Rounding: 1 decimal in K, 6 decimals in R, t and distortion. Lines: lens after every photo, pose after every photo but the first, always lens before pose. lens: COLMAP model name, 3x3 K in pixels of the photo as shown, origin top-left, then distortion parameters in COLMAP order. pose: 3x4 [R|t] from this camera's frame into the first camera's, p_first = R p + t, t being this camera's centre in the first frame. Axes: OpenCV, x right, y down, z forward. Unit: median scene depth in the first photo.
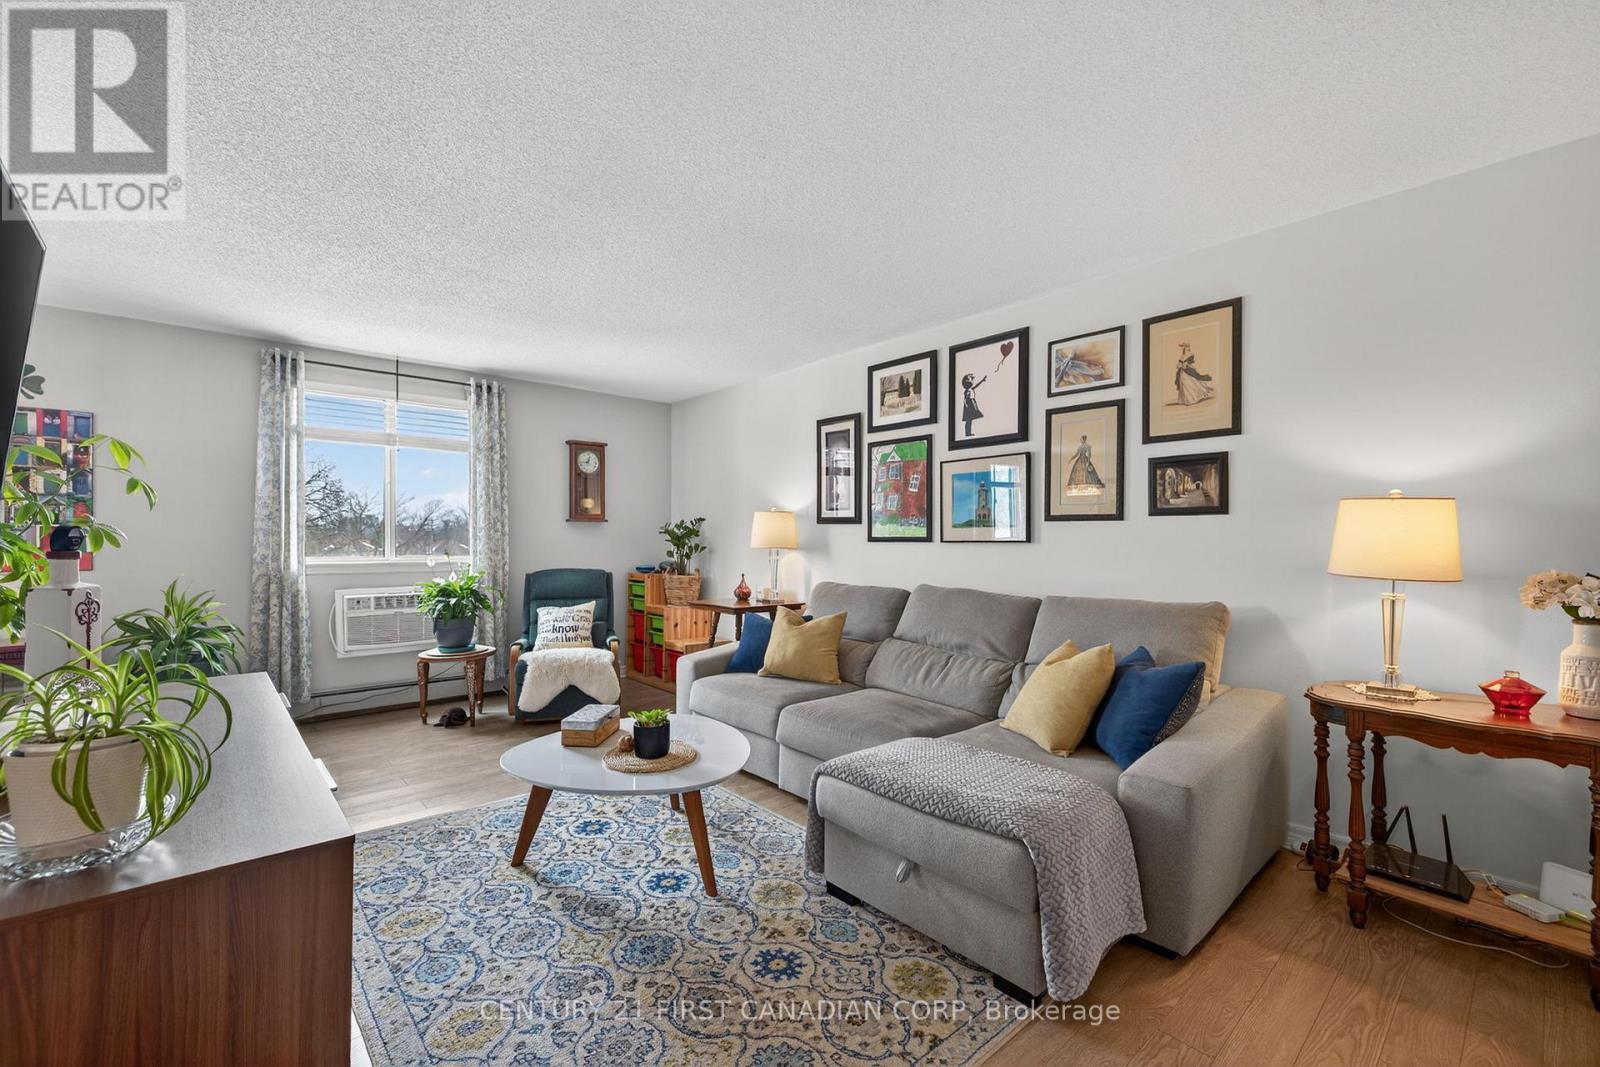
lens RADIAL K [[668.4, 0, 796.0], [0, 668.4, 541.4], [0, 0, 1]] dist [0.008690, -0.003598]
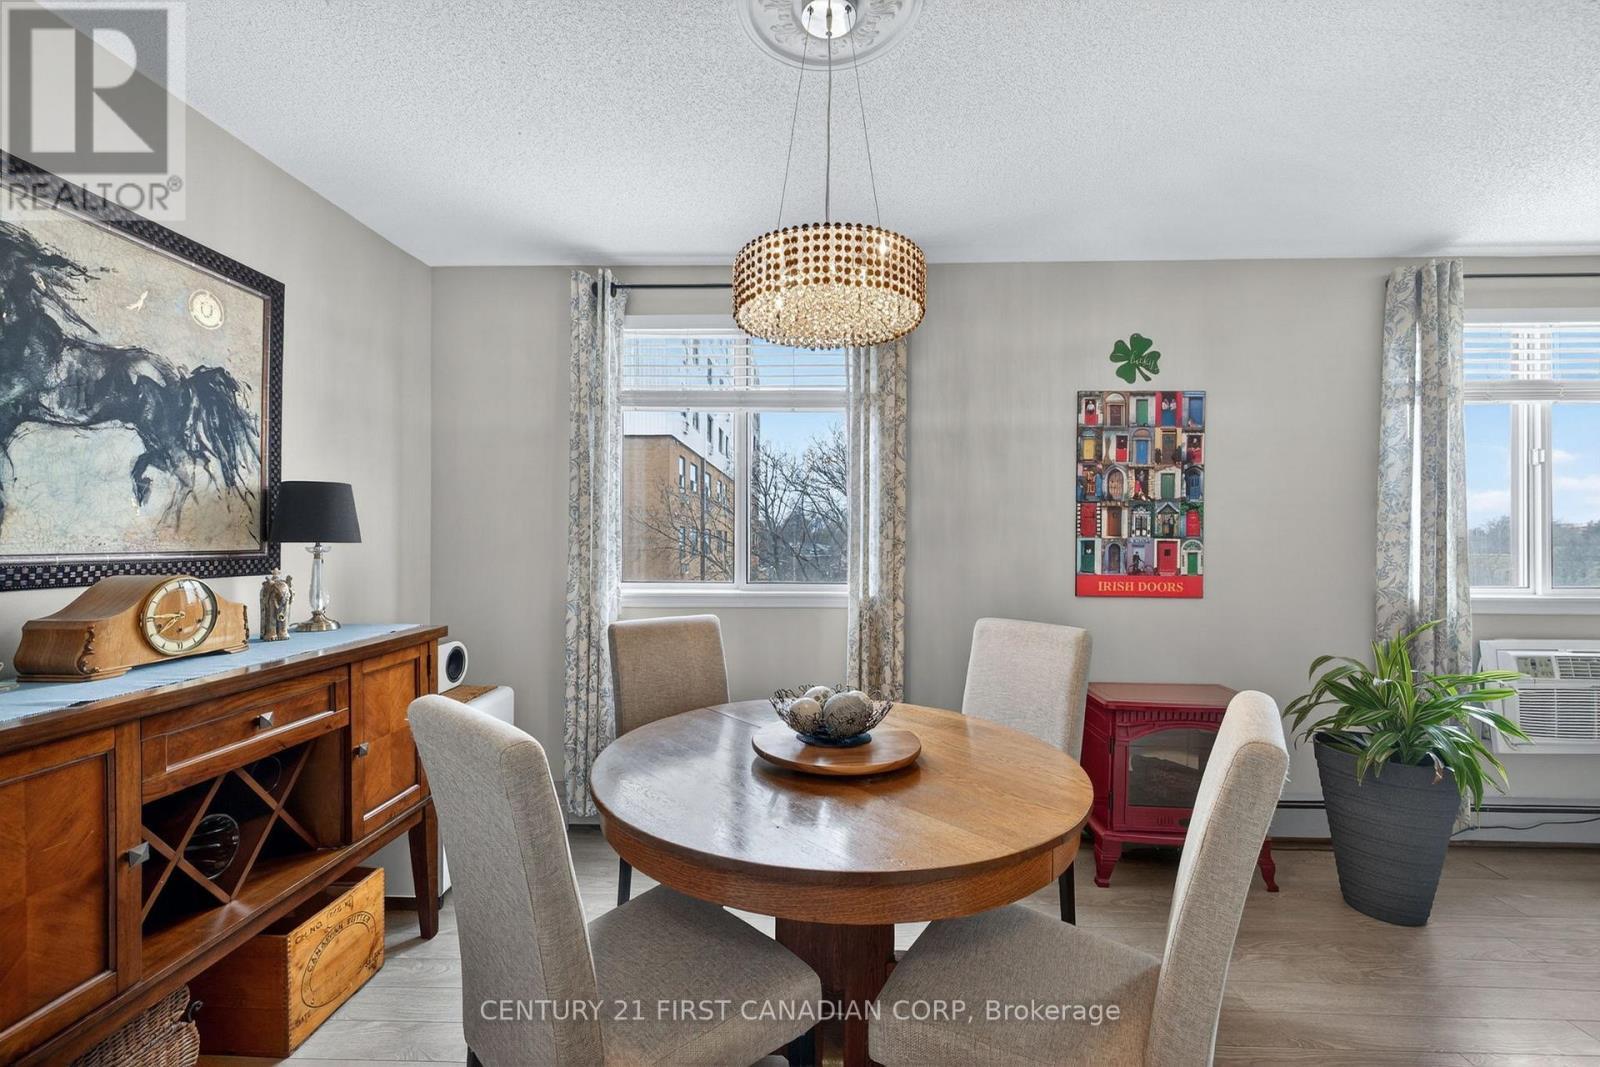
lens RADIAL K [[668.4, 0, 797.8], [0, 668.4, 540.6], [0, 0, 1]] dist [0.008690, -0.003598]
pose [[0.731175, -0.008873, -0.682133, -0.871093], [-0.003923, 0.999844, -0.017211, -0.007543], [0.682179, 0.015260, 0.731026, 0.135569]]
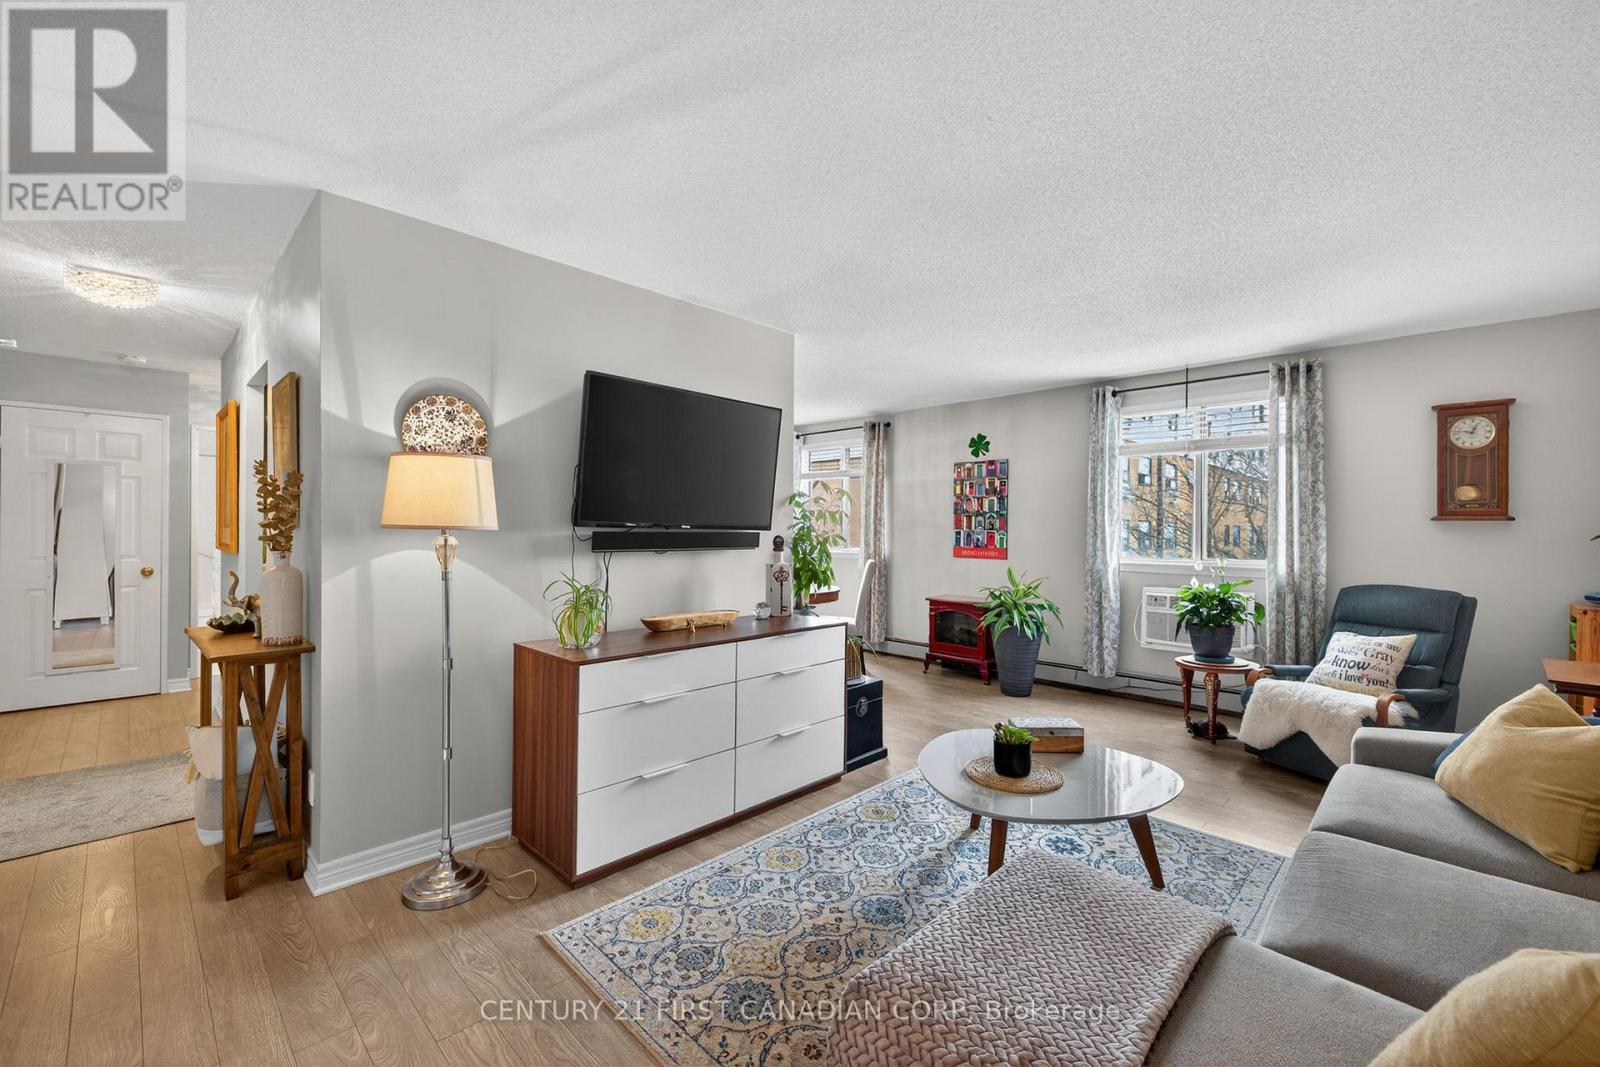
lens RADIAL K [[668.4, 0, 800.6], [0, 668.4, 529.7], [0, 0, 1]] dist [0.008690, -0.003598]
pose [[0.069414, -0.003009, -0.997583, 0.479131], [-0.010424, 0.999939, -0.003742, -0.015748], [0.997533, 0.010658, 0.069378, 0.412917]]
